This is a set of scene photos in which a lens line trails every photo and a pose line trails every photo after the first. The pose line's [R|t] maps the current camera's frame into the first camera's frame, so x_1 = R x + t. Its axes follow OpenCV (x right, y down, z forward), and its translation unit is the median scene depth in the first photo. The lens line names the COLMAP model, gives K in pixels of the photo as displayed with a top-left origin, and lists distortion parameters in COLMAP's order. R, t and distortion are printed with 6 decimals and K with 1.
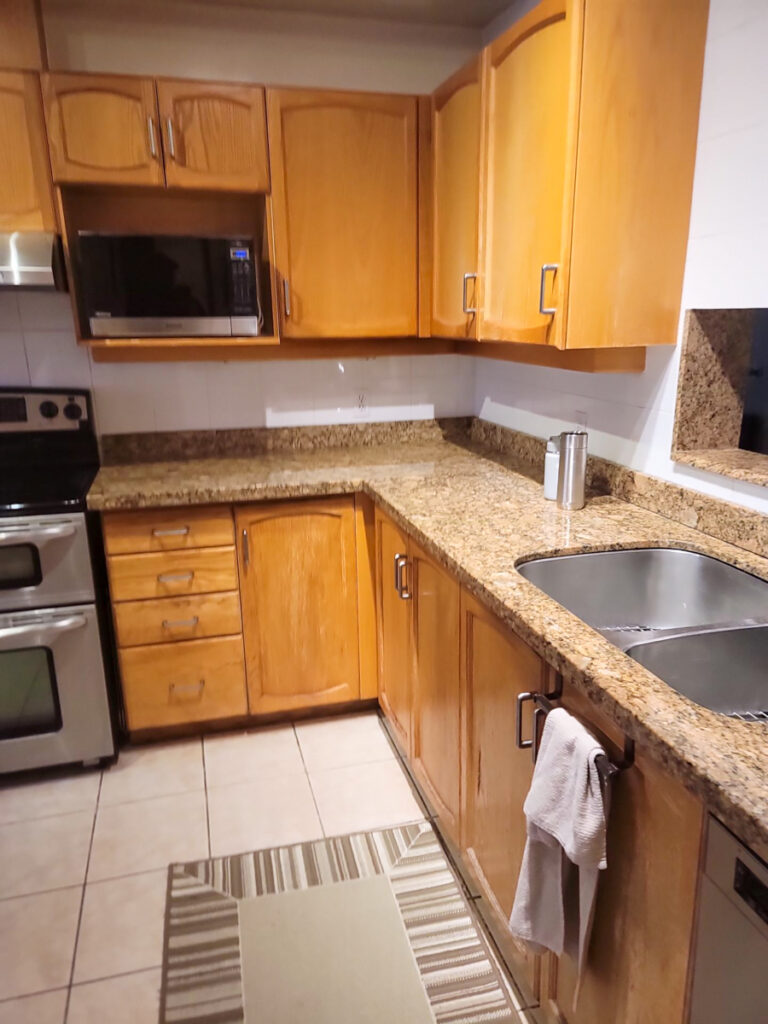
lens RADIAL K [[761.8, 0, 359.6], [0, 761.8, 512.7], [0, 0, 1]] dist [0.071293, -0.069673]
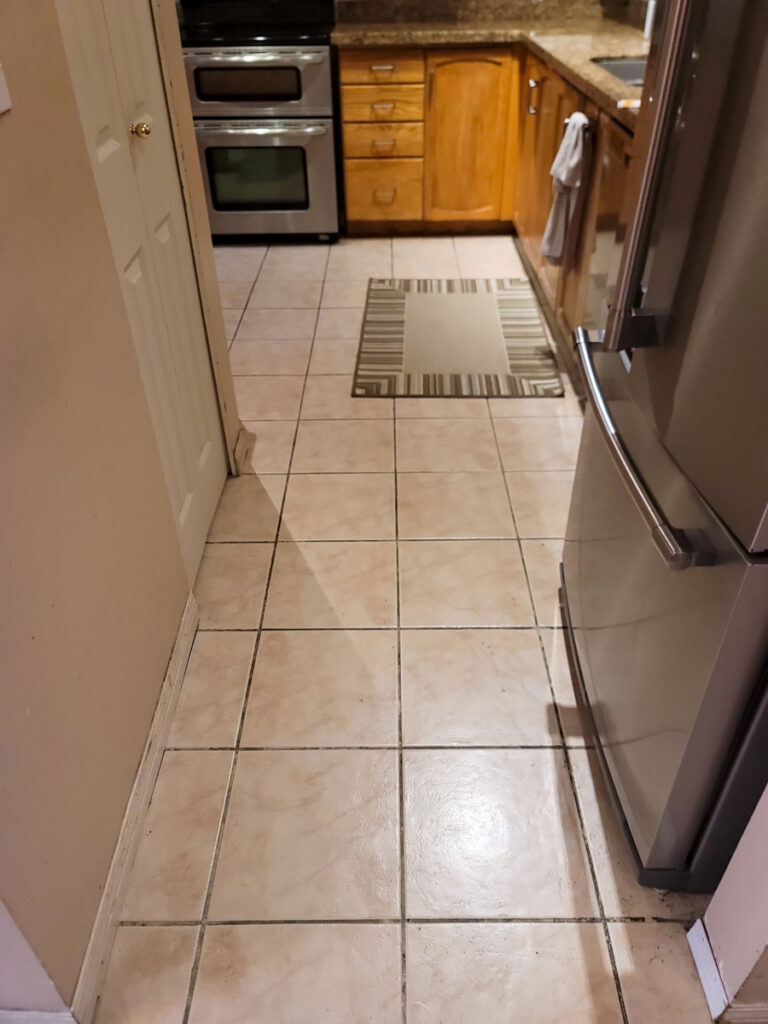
lens RADIAL K [[761.8, 0, 359.6], [0, 761.8, 512.7], [0, 0, 1]] dist [0.071293, -0.069673]
pose [[0.966007, 0.150610, -0.210112, 0.147295], [-0.061192, 0.922880, 0.380194, 0.242084], [0.251169, -0.354413, 0.900725, -0.632354]]
